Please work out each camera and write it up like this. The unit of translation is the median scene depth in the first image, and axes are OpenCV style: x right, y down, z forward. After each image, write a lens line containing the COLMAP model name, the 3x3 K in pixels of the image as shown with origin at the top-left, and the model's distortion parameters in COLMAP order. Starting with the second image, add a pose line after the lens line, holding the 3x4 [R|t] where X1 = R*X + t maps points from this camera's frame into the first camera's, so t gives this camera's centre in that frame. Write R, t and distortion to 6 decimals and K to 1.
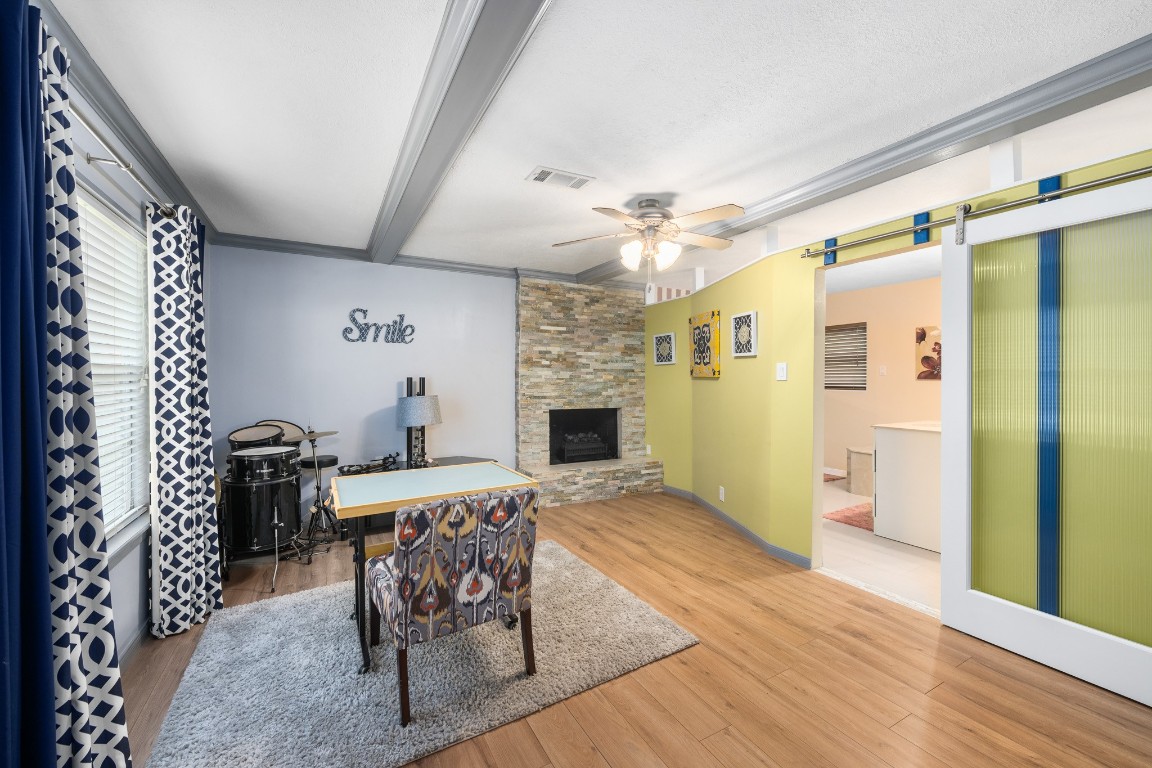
lens RADIAL K [[459.9, 0, 561.5], [0, 459.9, 379.8], [0, 0, 1]] dist [-0.000950, -0.000725]
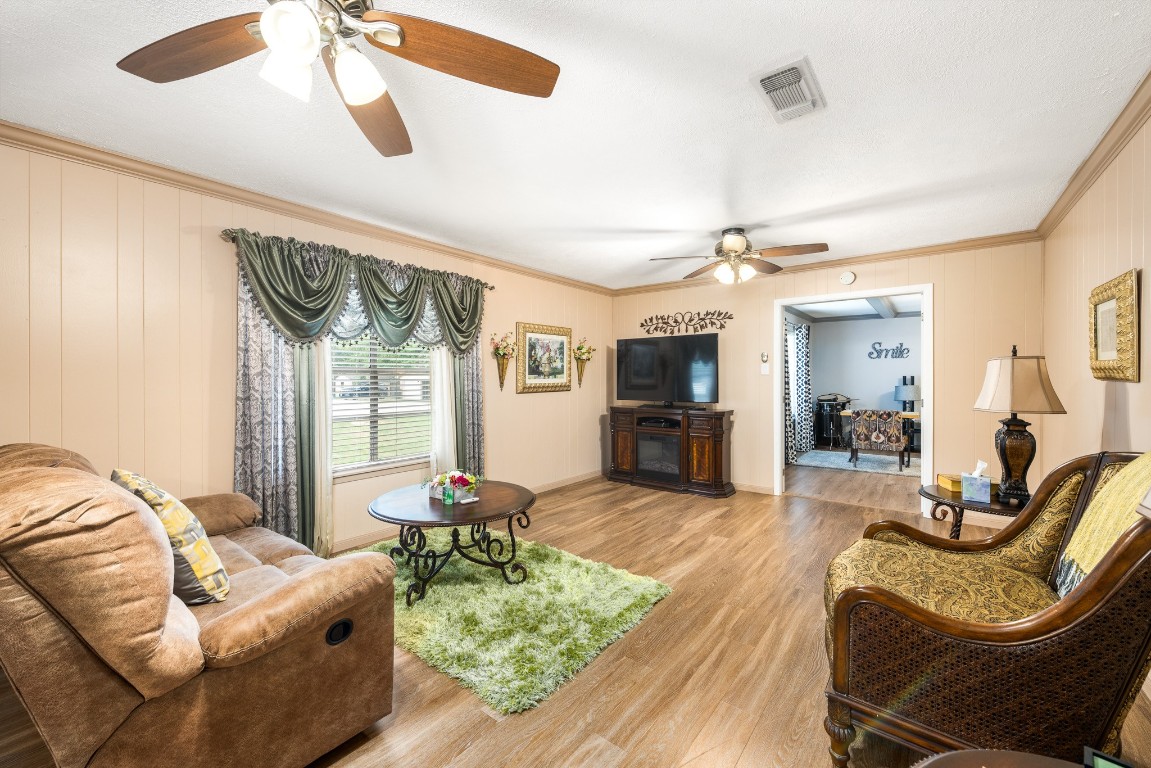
lens RADIAL K [[459.5, 0, 572.8], [0, 459.5, 374.2], [0, 0, 1]] dist [-0.000950, -0.000725]
pose [[0.411439, 0.000673, -0.911437, 0.751056], [-0.006597, 0.999976, -0.002239, 0.000995], [0.911414, 0.006934, 0.411433, -0.934134]]
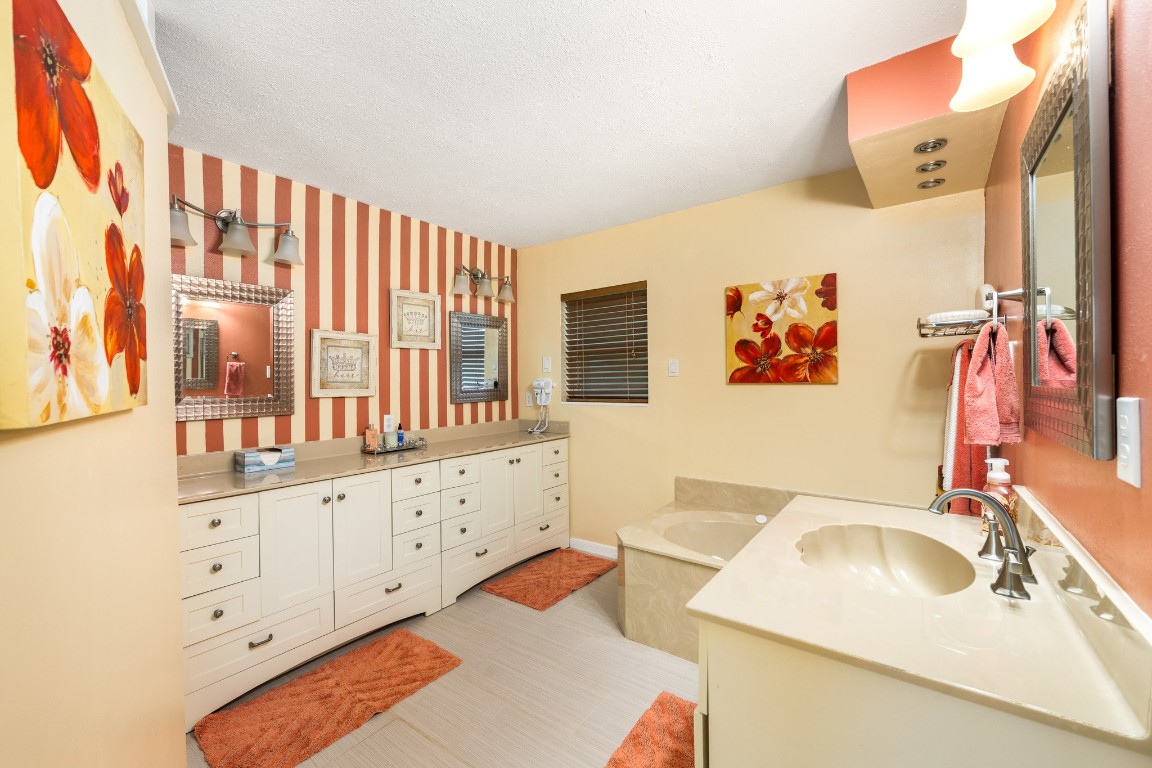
lens RADIAL K [[459.9, 0, 578.1], [0, 459.9, 378.7], [0, 0, 1]] dist [-0.000950, -0.000725]
pose [[0.901445, -0.012995, 0.432698, 0.405572], [0.015981, 0.999867, -0.003264, -0.008434], [-0.432598, 0.009857, 0.901533, 0.626312]]
